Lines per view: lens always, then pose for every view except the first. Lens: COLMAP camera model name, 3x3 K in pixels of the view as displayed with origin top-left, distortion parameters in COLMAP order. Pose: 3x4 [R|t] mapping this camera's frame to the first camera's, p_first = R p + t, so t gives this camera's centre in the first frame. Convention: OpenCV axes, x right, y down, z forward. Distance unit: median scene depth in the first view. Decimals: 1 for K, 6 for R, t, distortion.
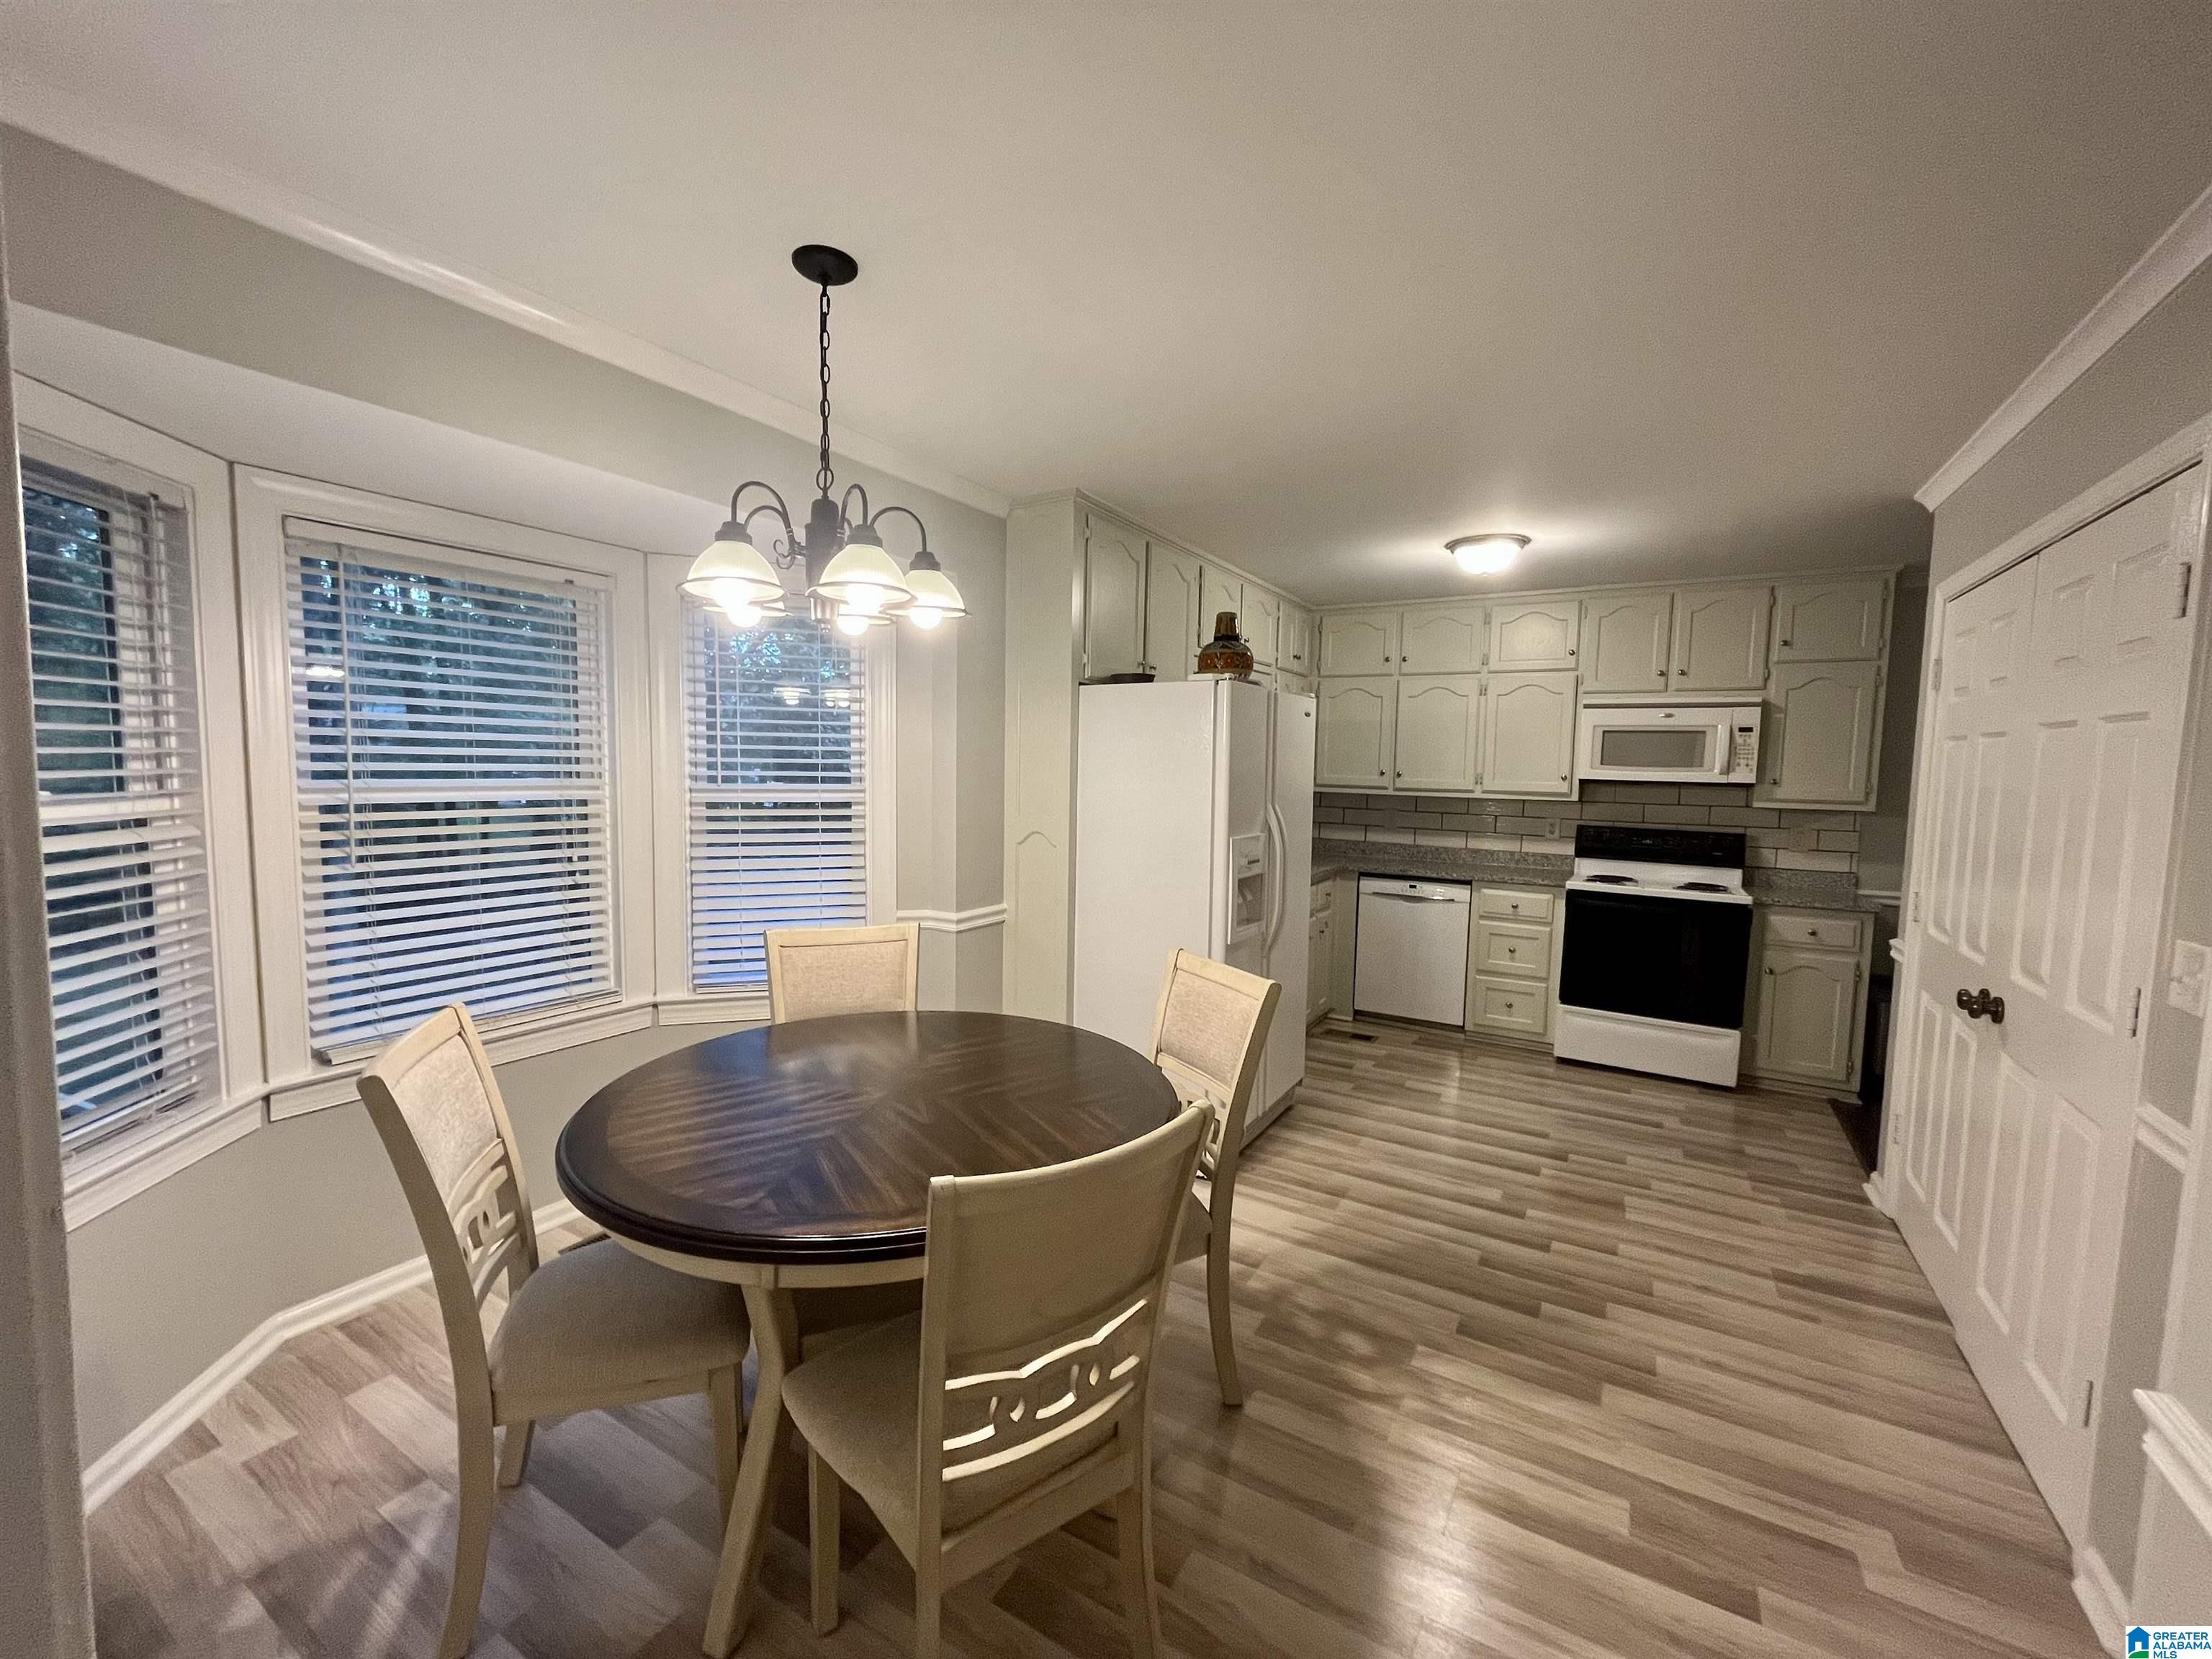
lens RADIAL K [[908.0, 0, 1103.9], [0, 908.0, 833.0], [0, 0, 1]] dist [0.000218, -0.000369]
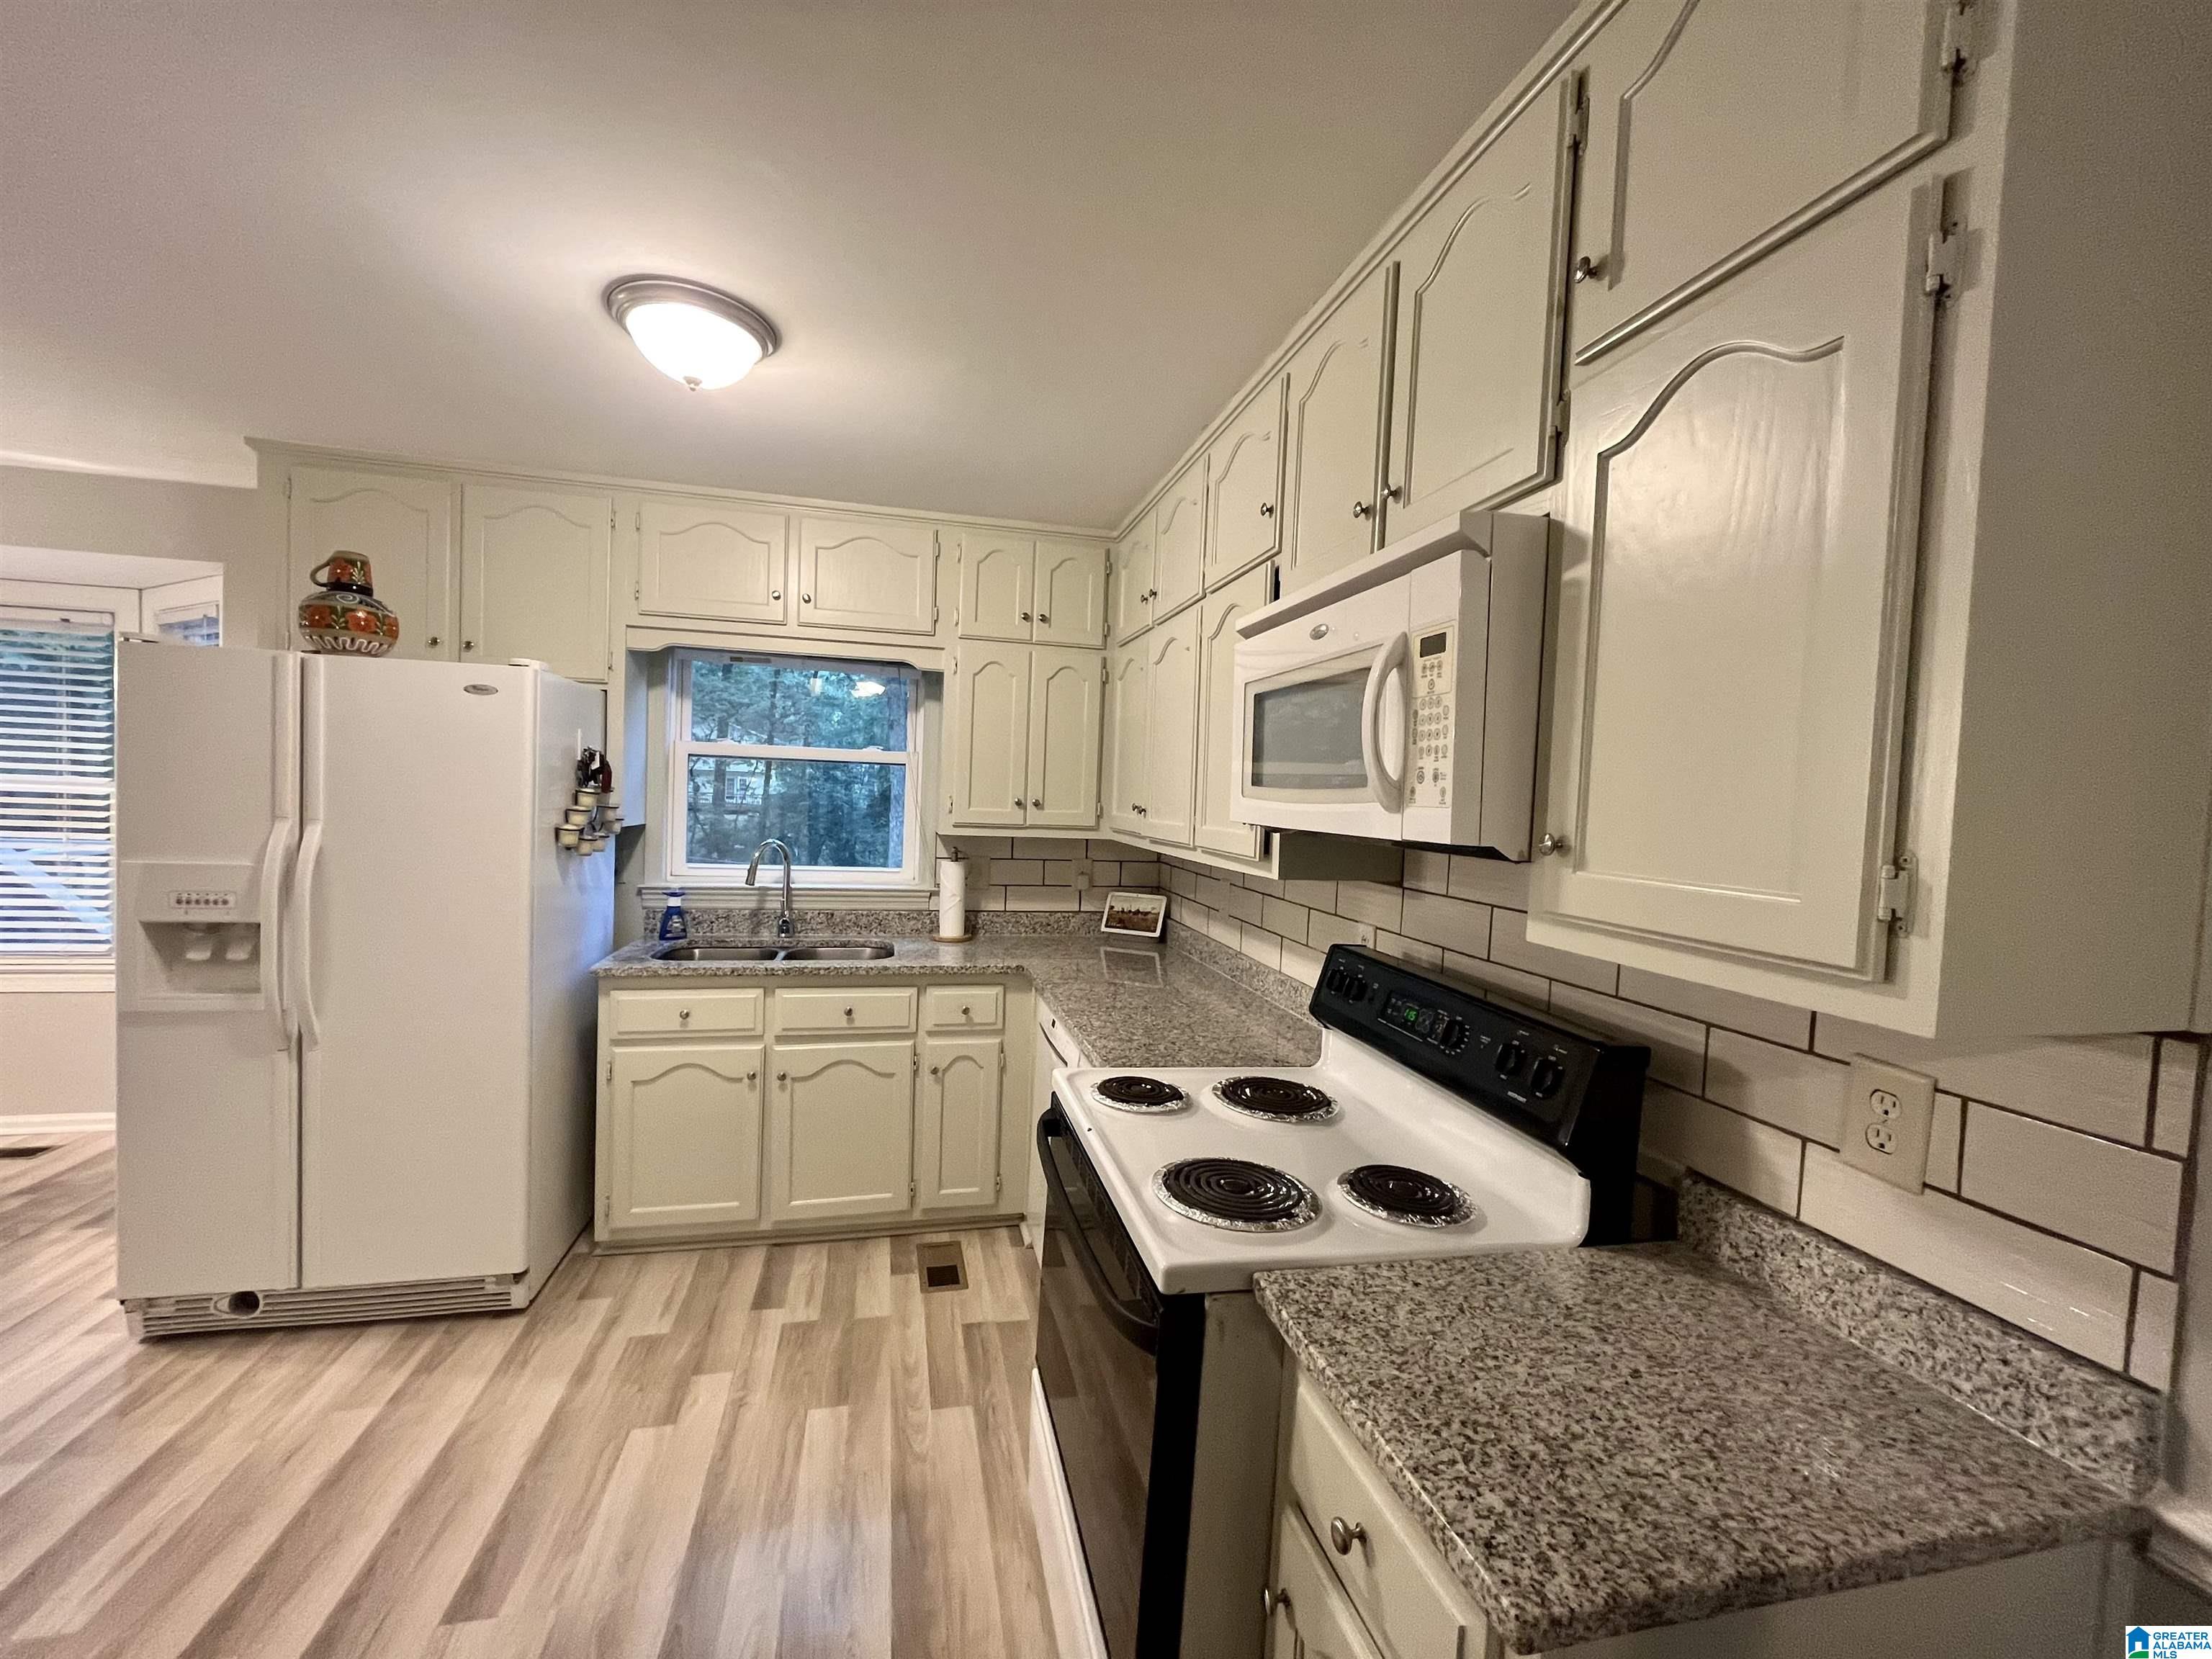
lens RADIAL K [[908.0, 0, 1096.4], [0, 908.0, 824.7], [0, 0, 1]] dist [0.000218, -0.000369]
pose [[0.682677, 0.032459, -0.729999, 0.833060], [-0.083728, 0.995908, -0.034017, -0.043171], [0.725908, 0.084344, 0.682601, 0.746160]]
